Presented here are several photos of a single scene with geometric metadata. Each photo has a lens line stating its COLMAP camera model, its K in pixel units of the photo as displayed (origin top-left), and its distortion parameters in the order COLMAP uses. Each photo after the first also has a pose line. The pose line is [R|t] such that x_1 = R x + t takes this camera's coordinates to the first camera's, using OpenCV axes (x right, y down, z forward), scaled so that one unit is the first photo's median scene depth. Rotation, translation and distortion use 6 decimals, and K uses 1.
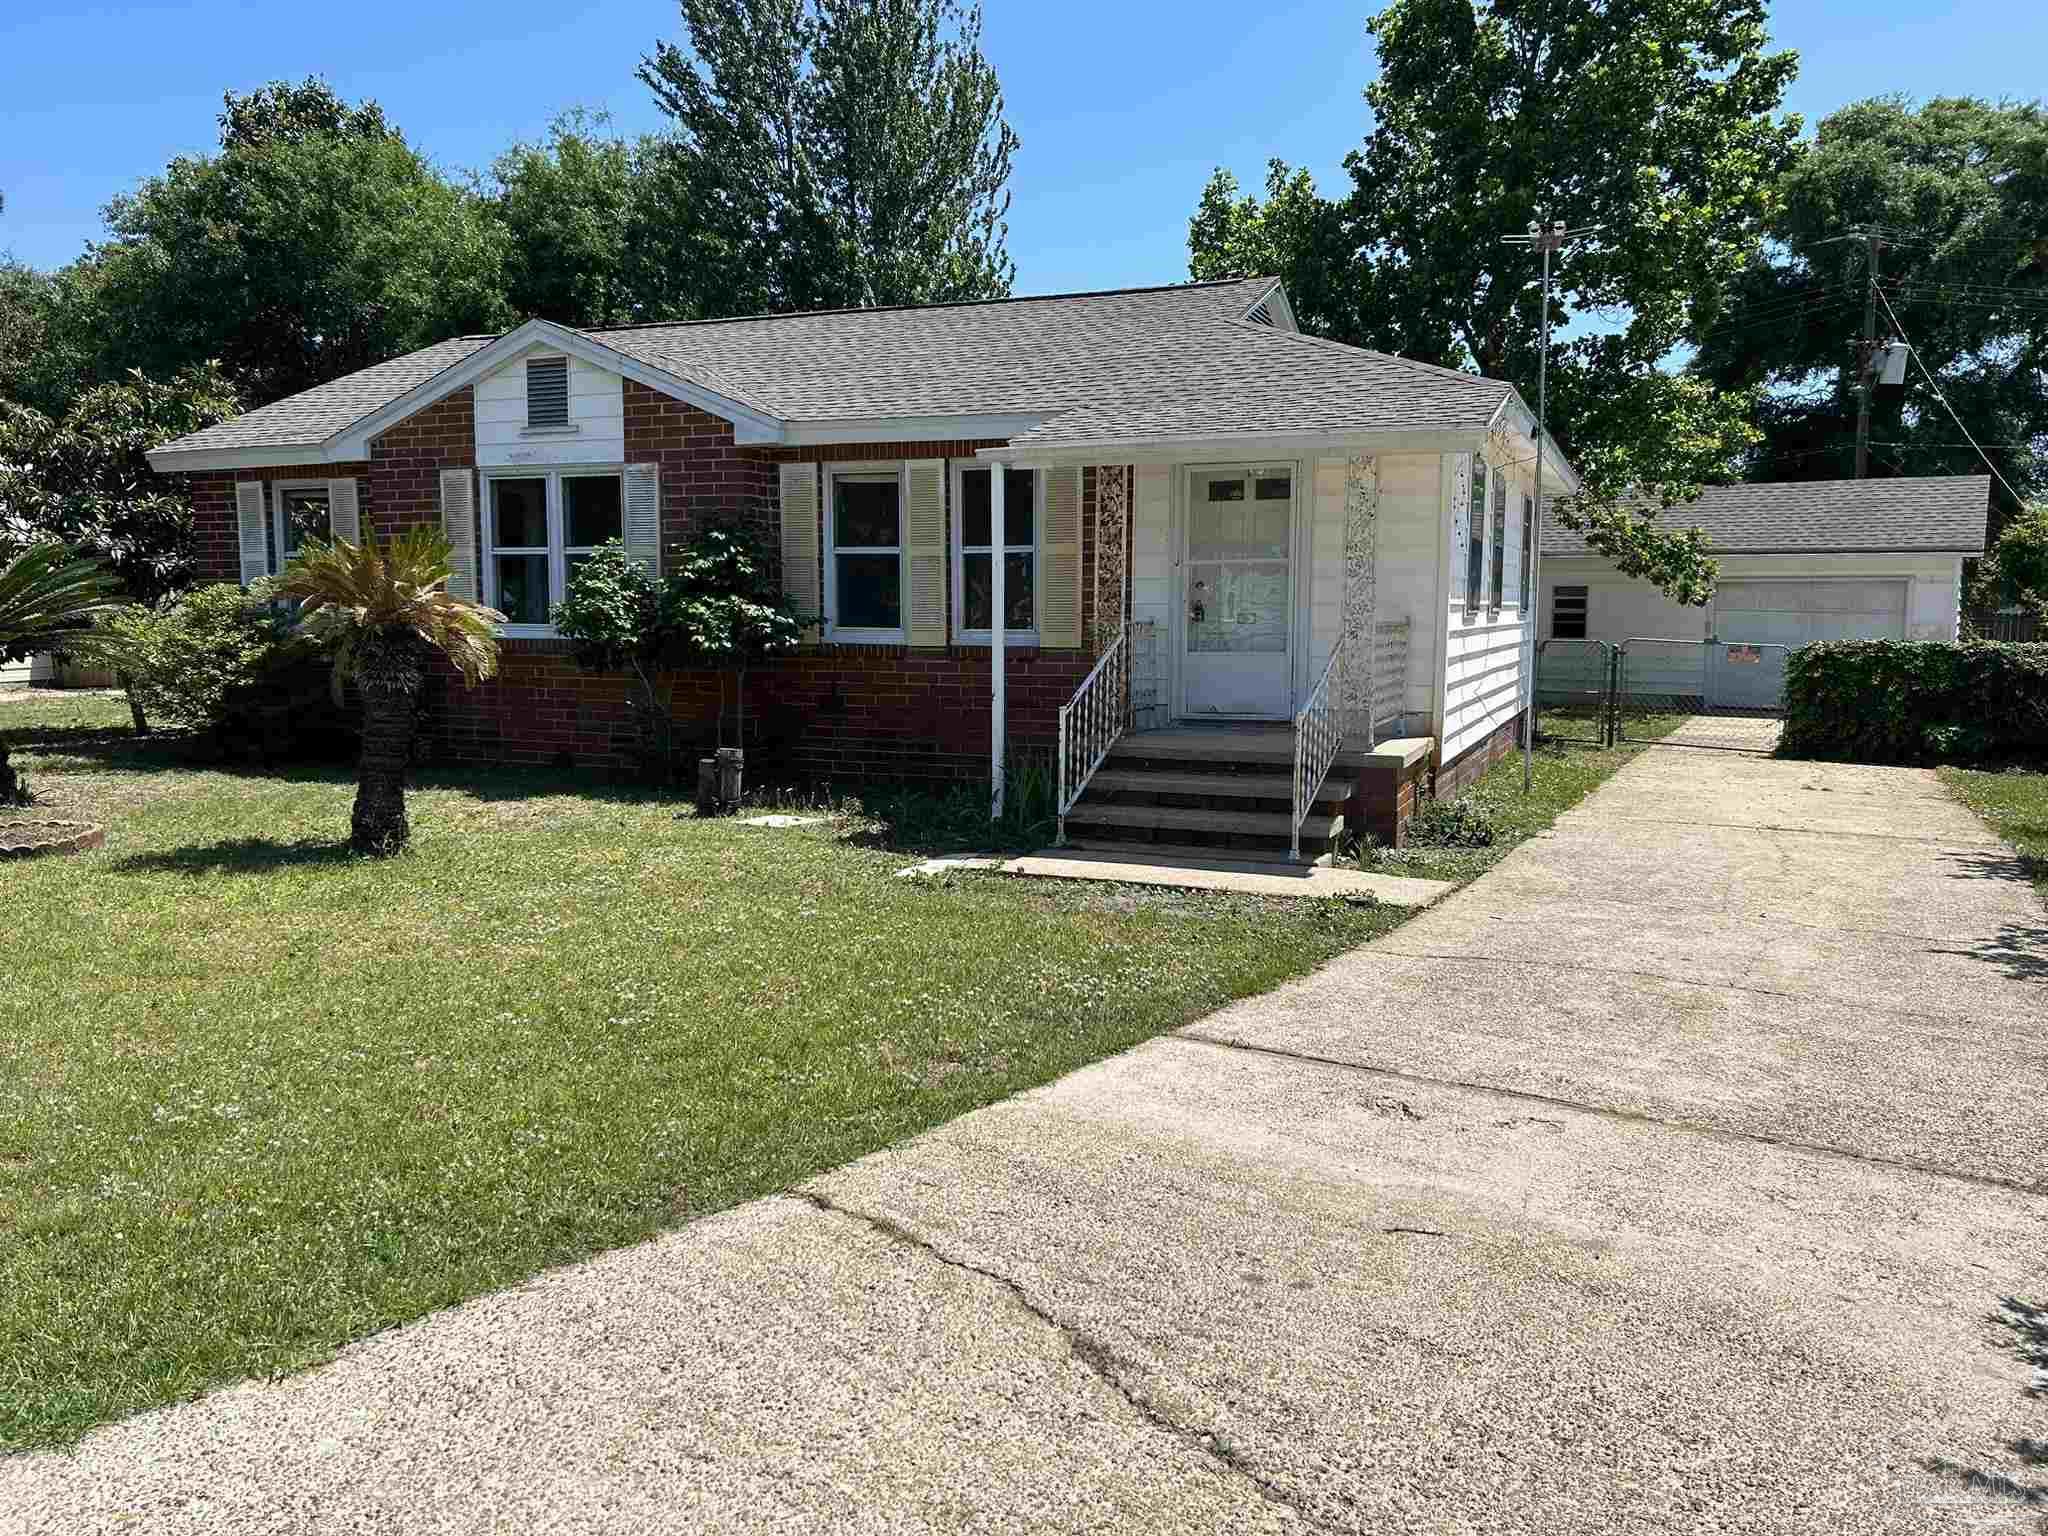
lens RADIAL K [[1539.8, 0, 1008.2], [0, 1539.8, 758.7], [0, 0, 1]] dist [0.050045, -0.048479]
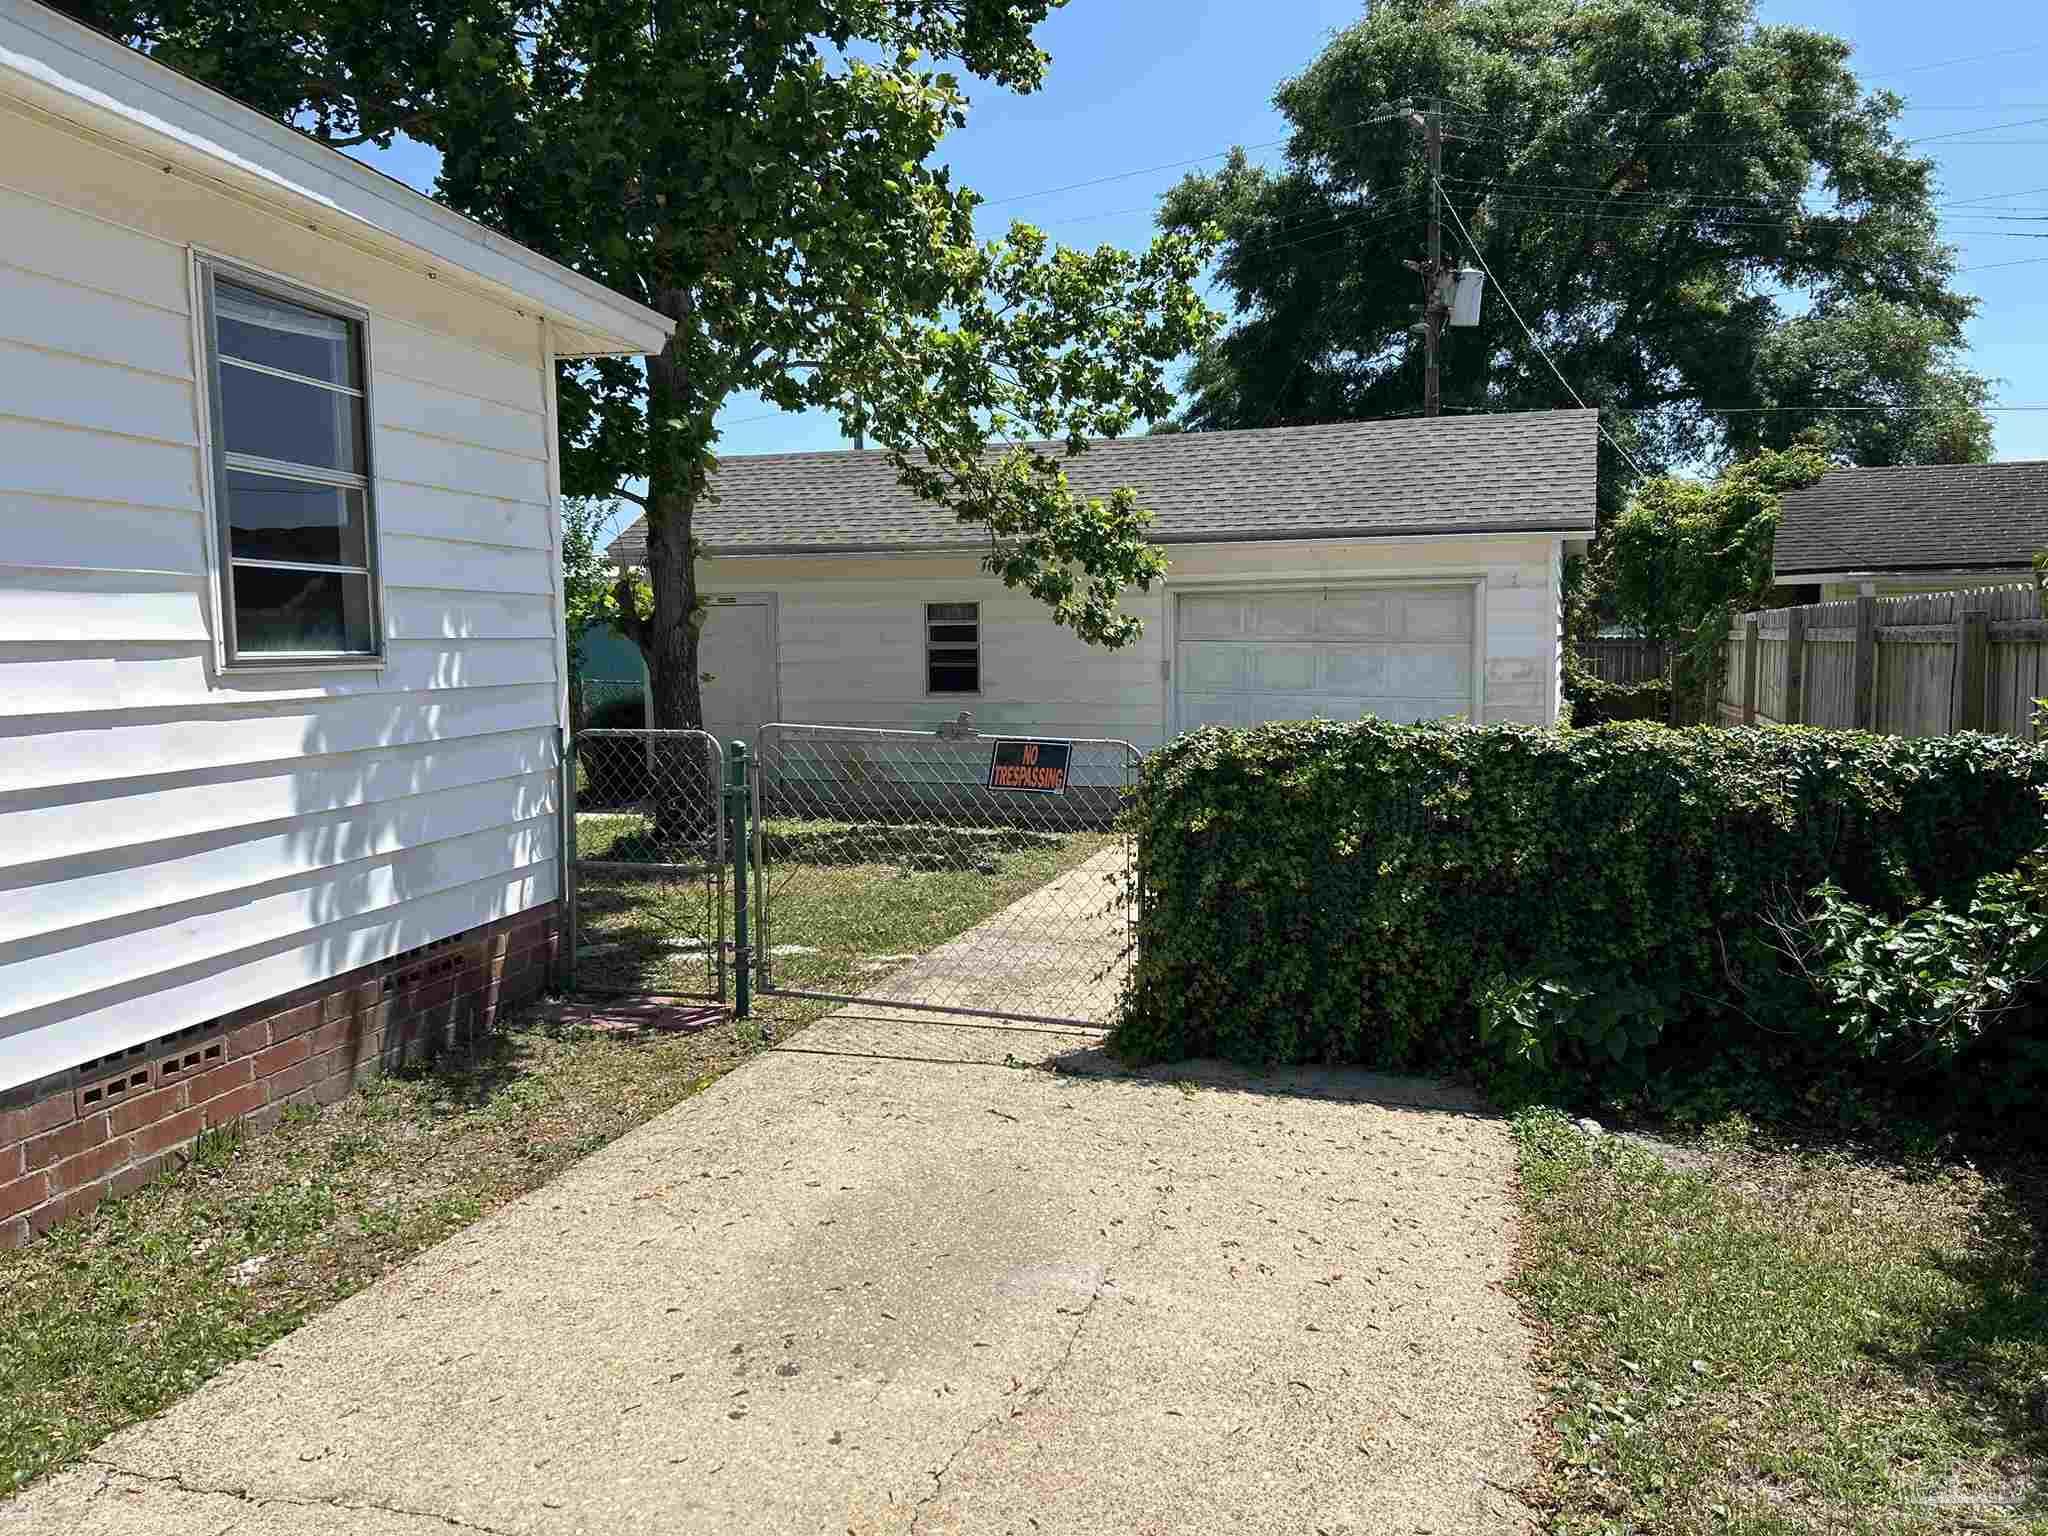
lens RADIAL K [[1539.8, 0, 1037.1], [0, 1539.8, 760.6], [0, 0, 1]] dist [0.050045, -0.048479]
pose [[0.975775, -0.031037, 0.216566, 0.493588], [0.035519, 0.999227, -0.016835, -0.077161], [-0.215876, 0.024120, 0.976123, 0.805738]]
